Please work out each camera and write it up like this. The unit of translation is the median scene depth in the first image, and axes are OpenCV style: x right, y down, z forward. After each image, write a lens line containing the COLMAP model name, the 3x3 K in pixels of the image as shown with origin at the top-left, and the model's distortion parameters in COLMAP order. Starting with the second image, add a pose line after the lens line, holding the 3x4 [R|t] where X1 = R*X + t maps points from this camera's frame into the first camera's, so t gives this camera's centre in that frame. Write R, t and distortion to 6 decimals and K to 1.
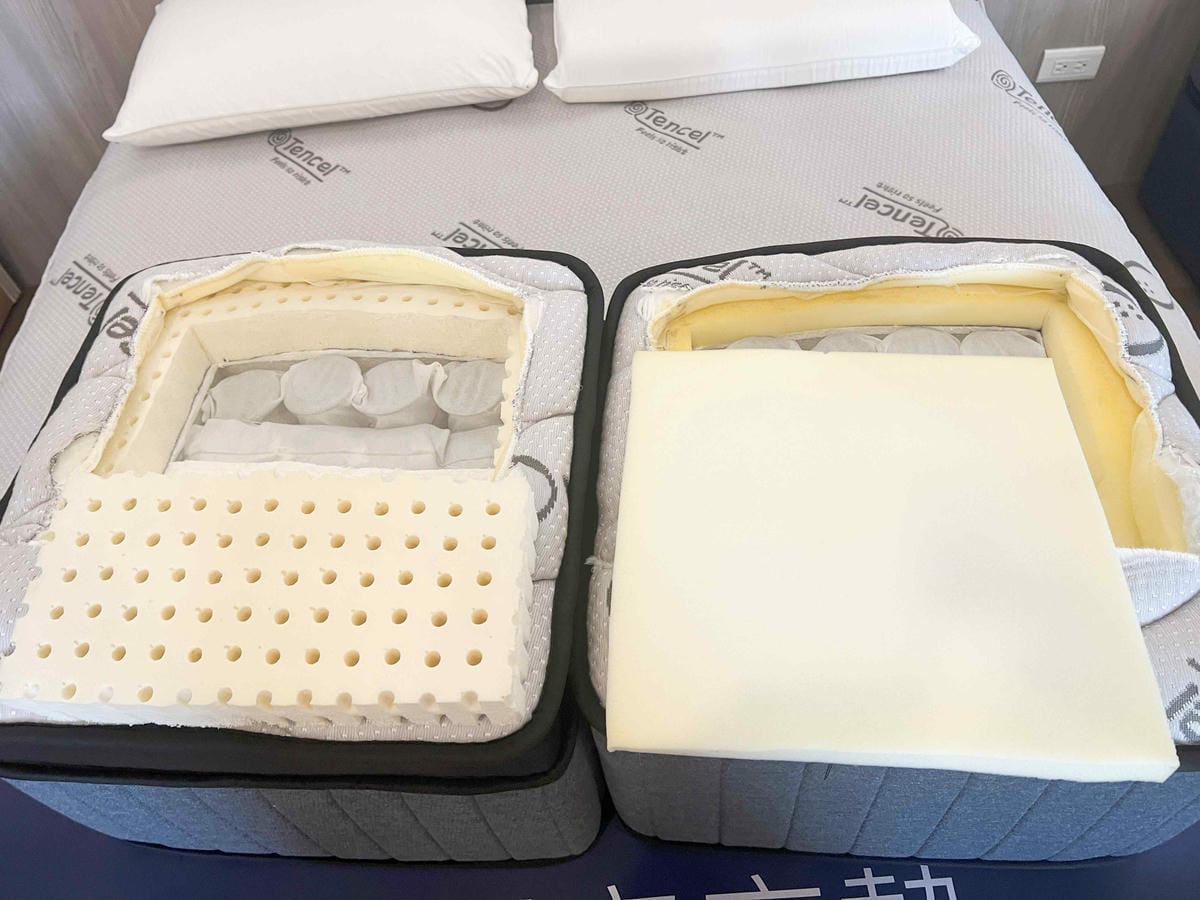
lens RADIAL K [[904.7, 0, 594.1], [0, 904.7, 463.6], [0, 0, 1]] dist [0.029846, -0.031121]
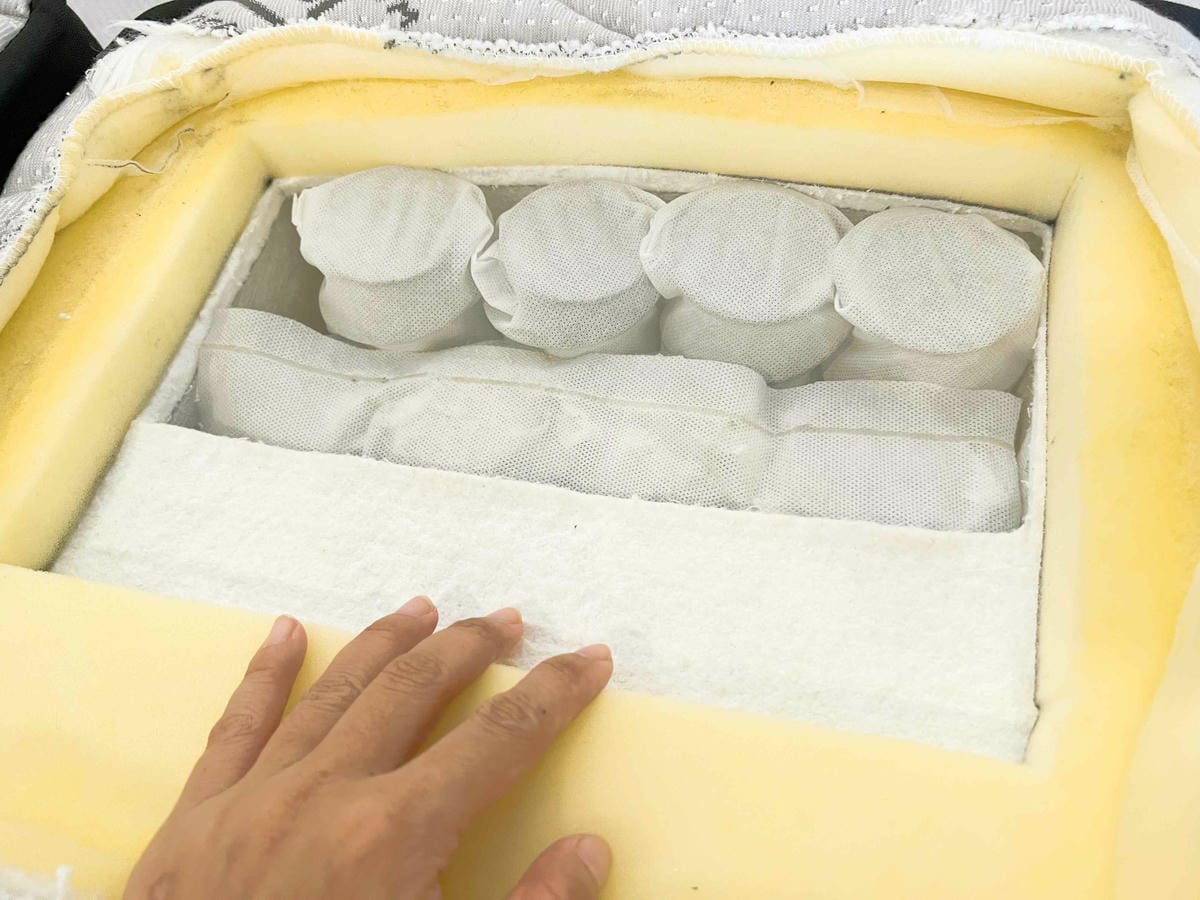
lens RADIAL K [[904.7, 0, 606.1], [0, 904.7, 450.2], [0, 0, 1]] dist [0.029846, -0.031121]
pose [[0.986988, 0.130248, -0.094282, 0.349353], [-0.113414, 0.979583, 0.165996, -0.092923], [0.113978, -0.153143, 0.981609, 0.573667]]
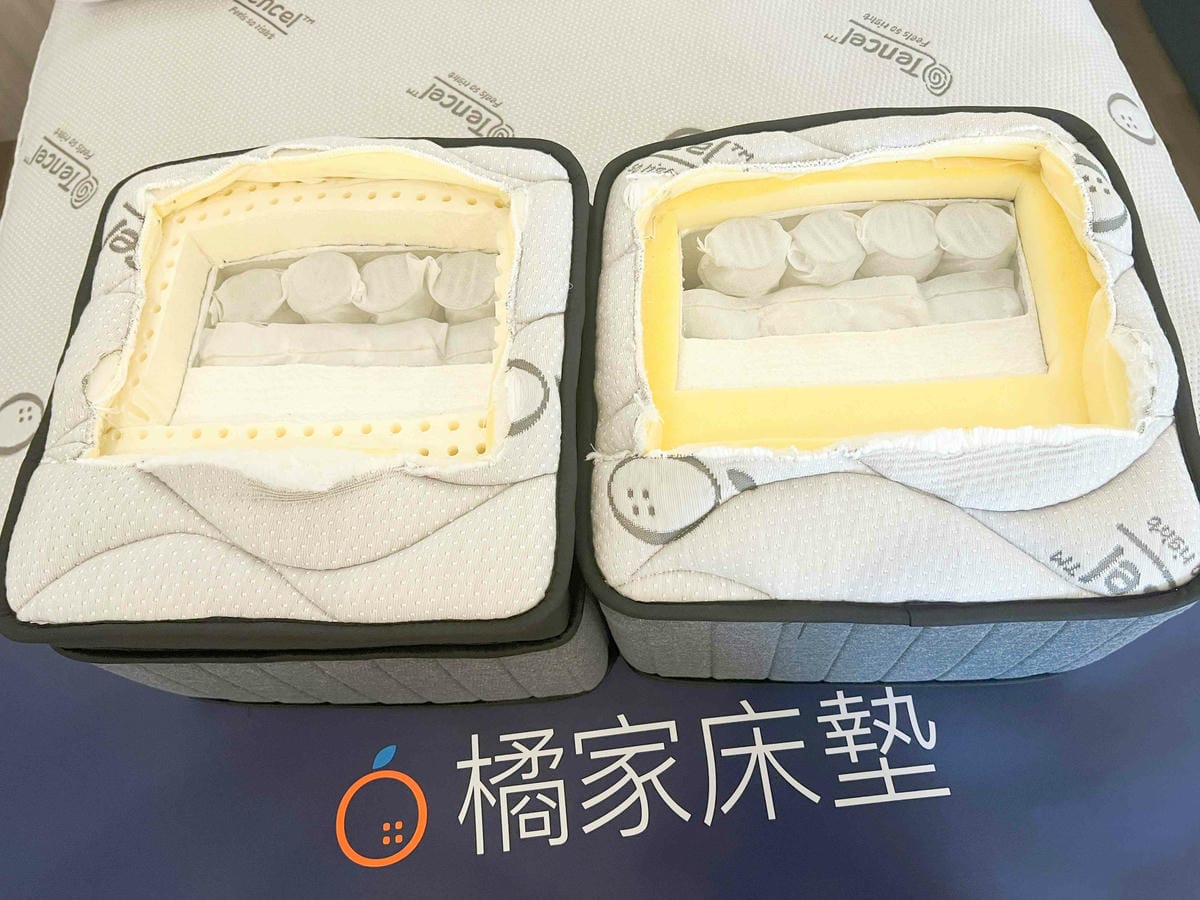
lens RADIAL K [[904.7, 0, 591.8], [0, 904.7, 467.8], [0, 0, 1]] dist [0.029846, -0.031121]
pose [[0.998870, -0.047332, 0.004236, -0.006402], [0.045380, 0.976517, 0.210608, -0.090759], [-0.014105, -0.210178, 0.977561, -0.066874]]
